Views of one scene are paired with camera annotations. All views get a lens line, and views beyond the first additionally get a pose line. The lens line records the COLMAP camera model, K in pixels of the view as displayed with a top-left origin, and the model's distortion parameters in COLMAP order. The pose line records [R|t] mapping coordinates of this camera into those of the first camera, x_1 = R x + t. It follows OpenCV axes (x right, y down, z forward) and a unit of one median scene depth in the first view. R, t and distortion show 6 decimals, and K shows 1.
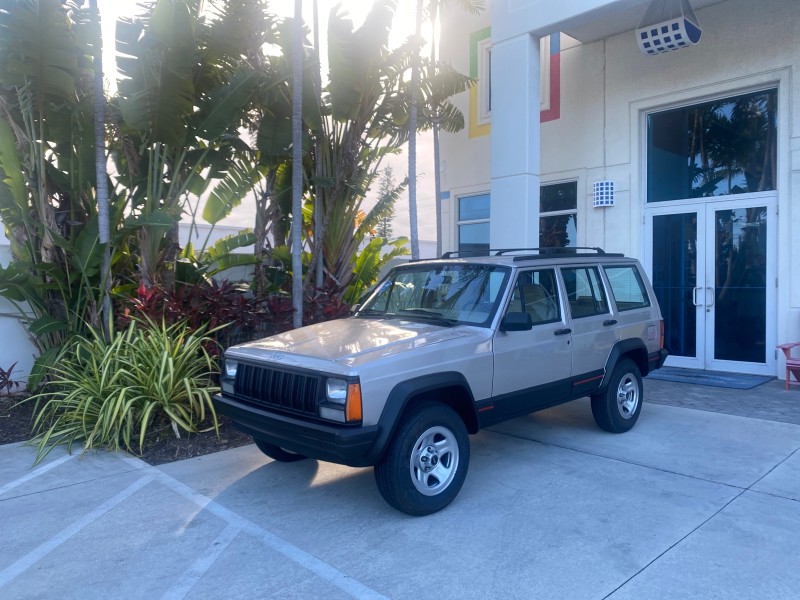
lens RADIAL K [[614.5, 0, 403.8], [0, 614.5, 296.3], [0, 0, 1]] dist [0.026531, -0.019949]
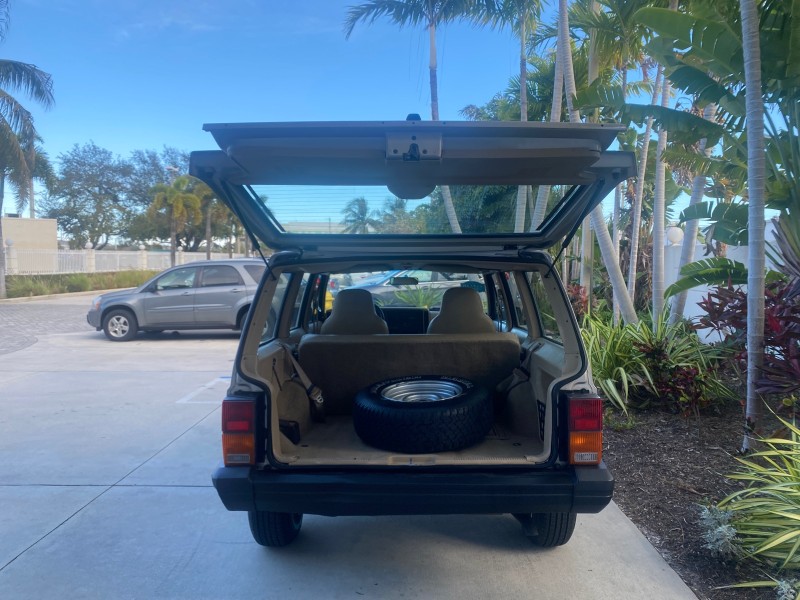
lens RADIAL K [[614.5, 0, 393.5], [0, 614.5, 303.6], [0, 0, 1]] dist [0.026531, -0.019949]
pose [[-0.707995, 0.051044, -0.704370, 0.826682], [-0.017841, 0.995773, 0.090095, -0.084925], [0.705992, 0.076353, -0.704092, 1.801274]]
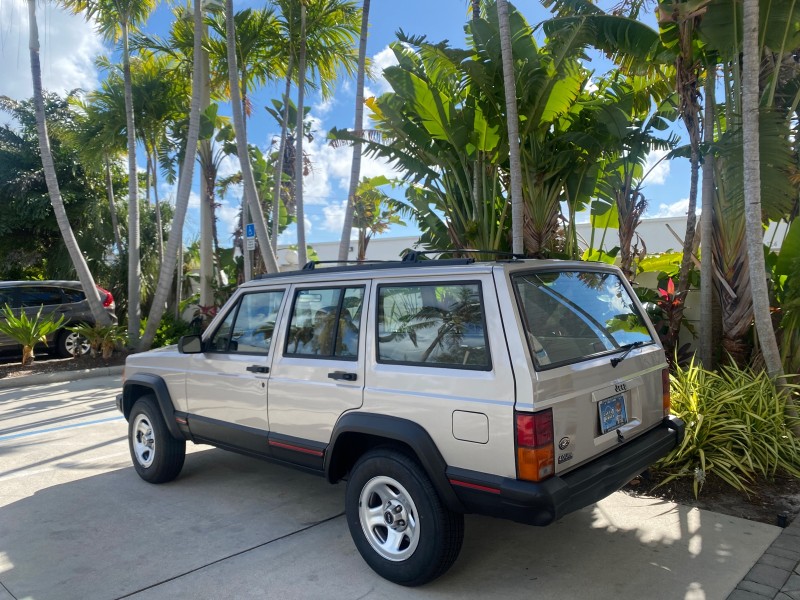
lens RADIAL K [[614.5, 0, 397.6], [0, 614.5, 301.7], [0, 0, 1]] dist [0.026531, -0.019949]
pose [[0.038235, 0.038888, -0.998512, 1.080399], [-0.016444, 0.999132, 0.038282, -0.064621], [0.999133, 0.014956, 0.038841, 1.193017]]
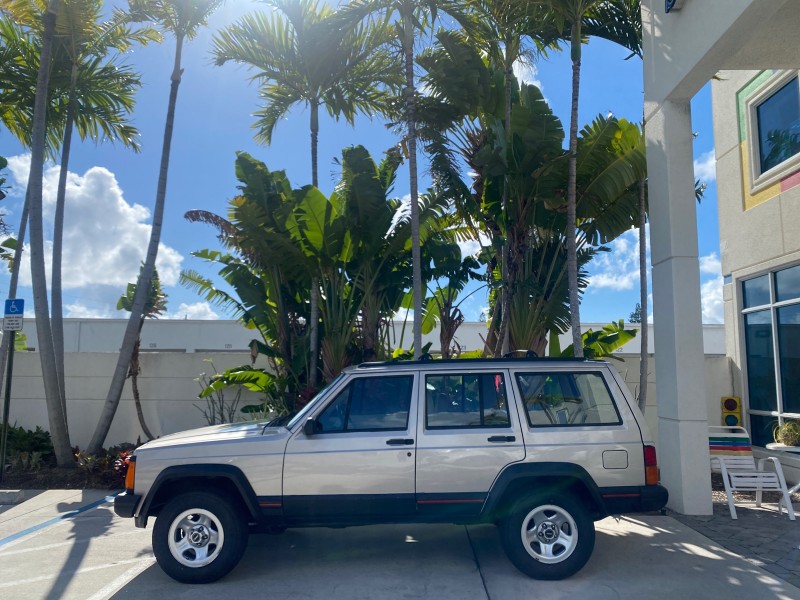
lens RADIAL K [[614.5, 0, 398.9], [0, 614.5, 292.9], [0, 0, 1]] dist [0.026531, -0.019949]
pose [[0.704086, -0.083345, -0.705206, 0.918523], [-0.027429, 0.989155, -0.144290, -0.032636], [0.709584, 0.120936, 0.694165, 0.267428]]
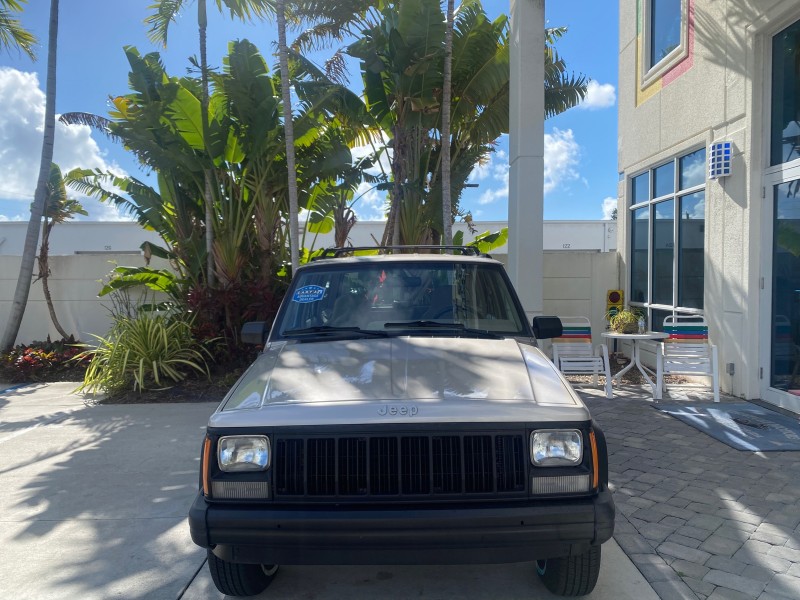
lens RADIAL K [[614.5, 0, 402.3], [0, 614.5, 296.4], [0, 0, 1]] dist [0.026531, -0.019949]
pose [[0.714425, 0.027237, -0.699182, 1.208691], [-0.013820, 0.999596, 0.024818, -0.038401], [0.699576, -0.008067, 0.714513, 0.453591]]
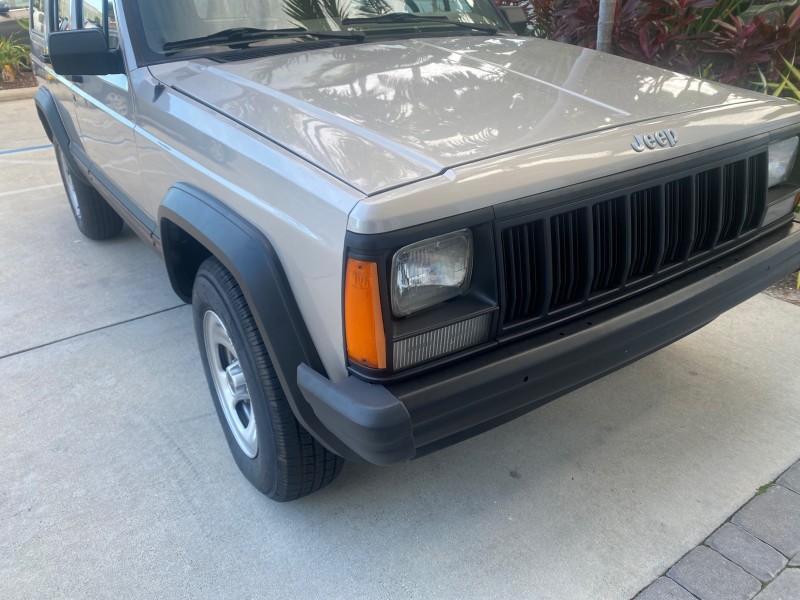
lens RADIAL K [[614.5, 0, 401.0], [0, 614.5, 297.8], [0, 0, 1]] dist [0.026531, -0.019949]
pose [[-0.151707, 0.455036, -0.877455, 0.801559], [-0.004738, 0.887385, 0.461005, -0.018189], [0.988414, 0.074096, -0.132467, 1.365473]]
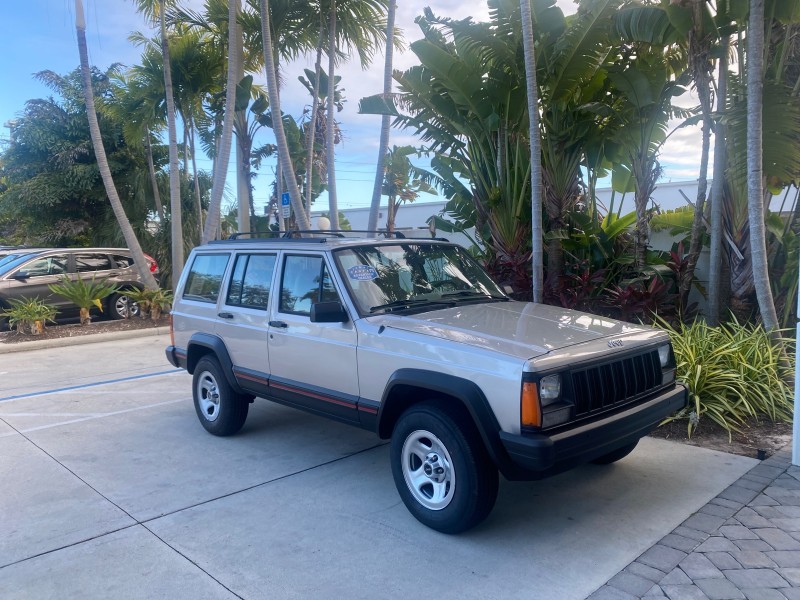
lens RADIAL K [[614.5, 0, 398.7], [0, 614.5, 300.4], [0, 0, 1]] dist [0.026531, -0.019949]
pose [[-0.007410, 0.092181, -0.995715, 1.200454], [-0.010010, 0.995685, 0.092253, -0.063372], [0.999922, 0.010650, -0.006455, 1.194415]]
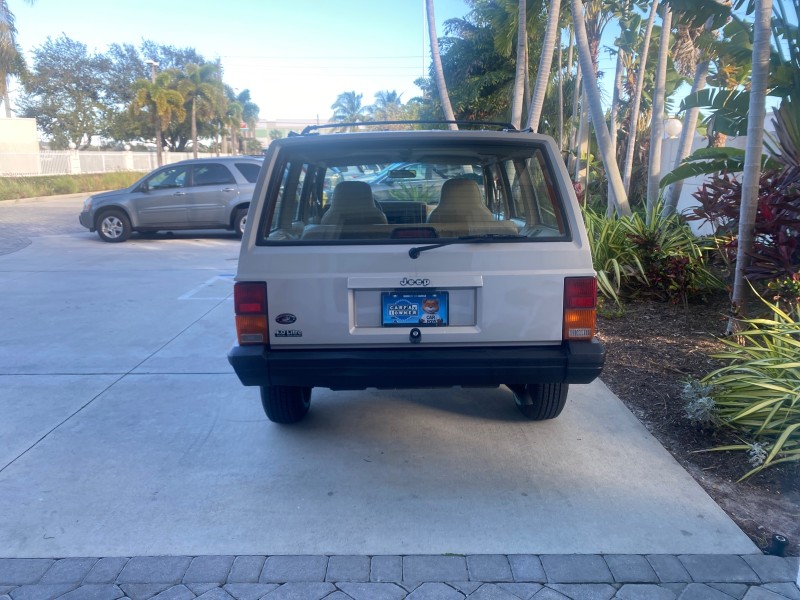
lens RADIAL K [[614.5, 0, 392.7], [0, 614.5, 294.9], [0, 0, 1]] dist [0.026531, -0.019949]
pose [[-0.699635, 0.161952, -0.695904, 0.848433], [-0.008008, 0.972134, 0.234287, -0.073638], [0.714456, 0.169488, -0.678842, 1.809034]]
